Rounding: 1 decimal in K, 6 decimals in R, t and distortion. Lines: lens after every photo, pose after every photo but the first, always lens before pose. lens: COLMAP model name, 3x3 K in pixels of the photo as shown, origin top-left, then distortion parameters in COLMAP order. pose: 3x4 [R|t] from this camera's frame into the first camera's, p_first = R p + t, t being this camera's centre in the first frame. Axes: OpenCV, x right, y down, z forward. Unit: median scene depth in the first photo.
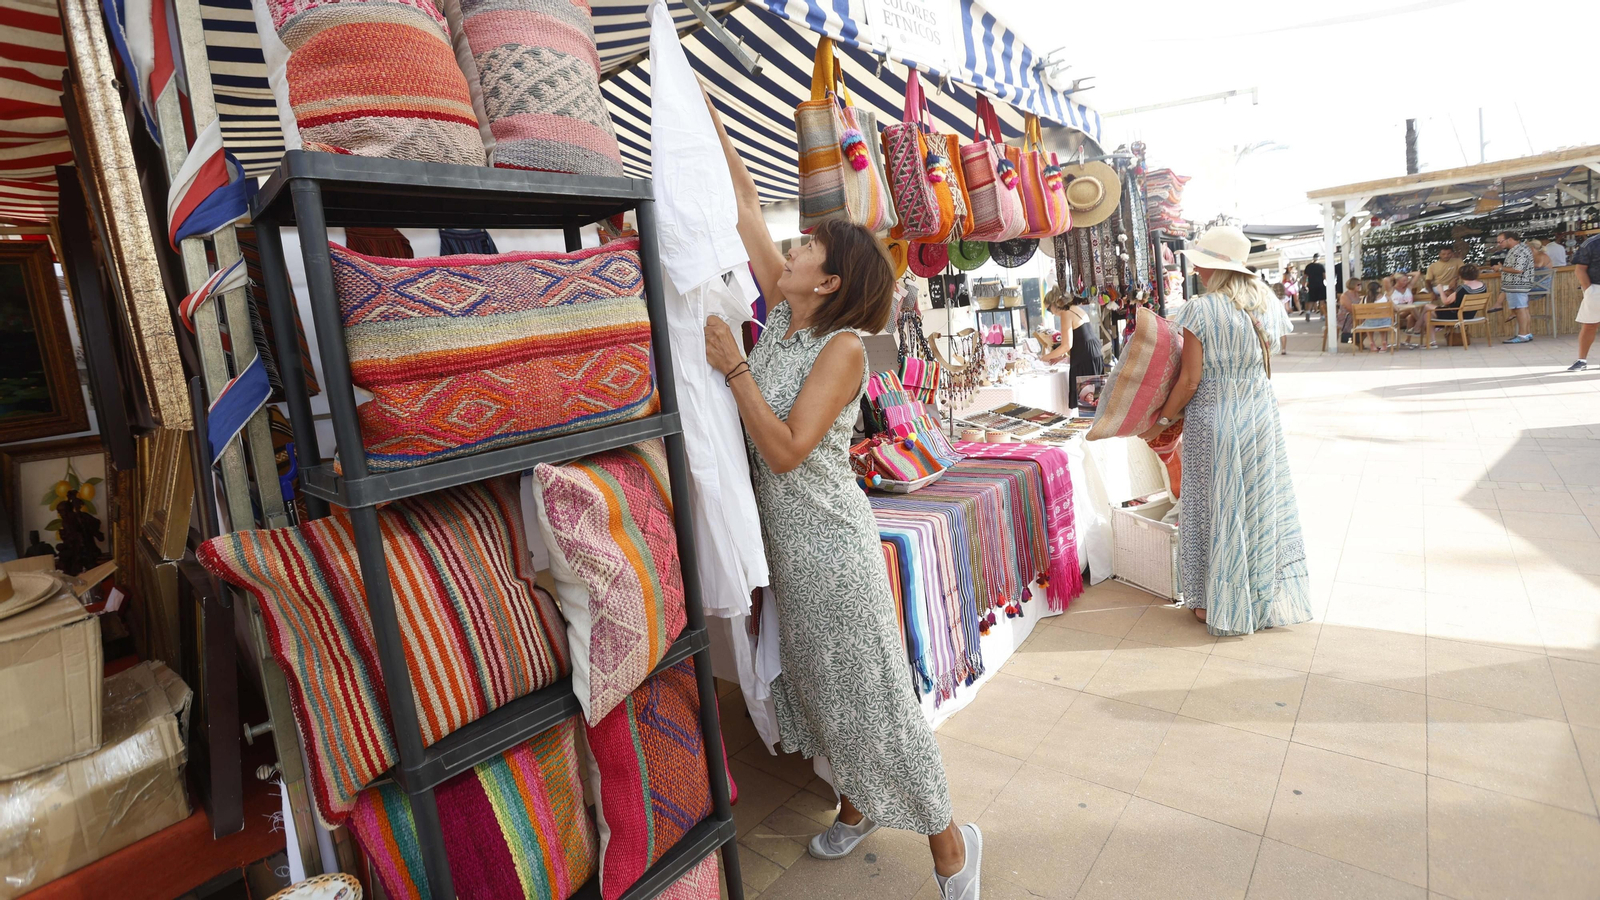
lens RADIAL K [[820.0, 0, 800.0], [0, 820.0, 450.0], [0, 0, 1]] dist [-0.086944, 0.043878]
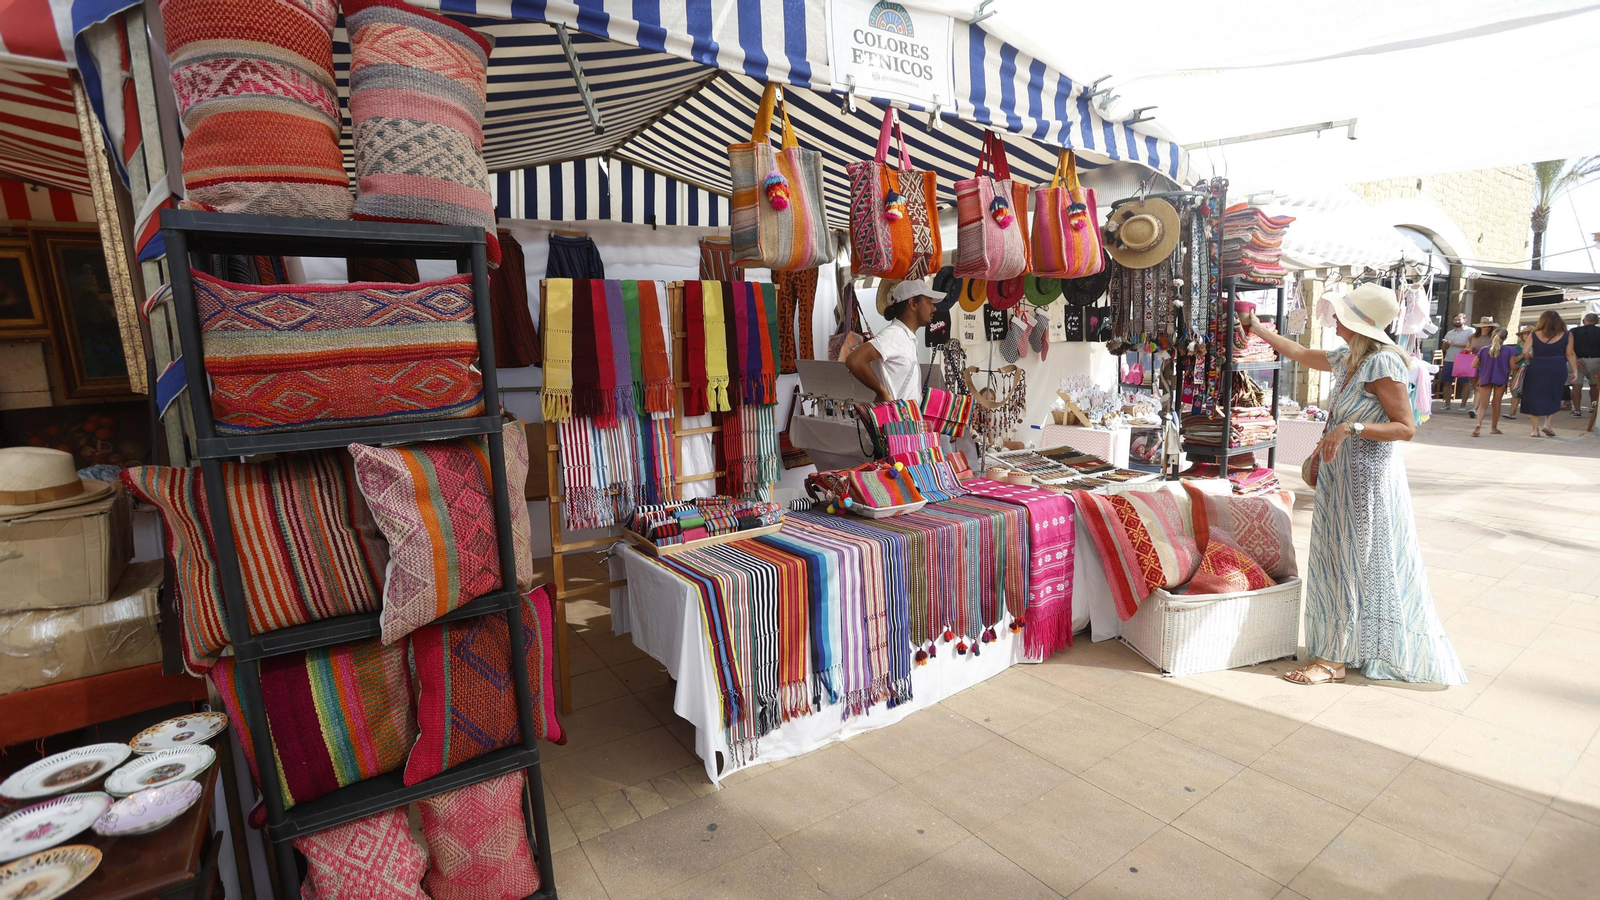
lens RADIAL K [[832.9, 0, 803.5], [0, 832.9, 521.7], [0, 0, 1]] dist [-0.085946, 0.044223]
pose [[0.956012, 0.136337, -0.259719, 0.713789], [-0.117526, 0.989277, 0.086707, -0.055844], [0.268755, -0.052369, 0.961784, -0.097485]]
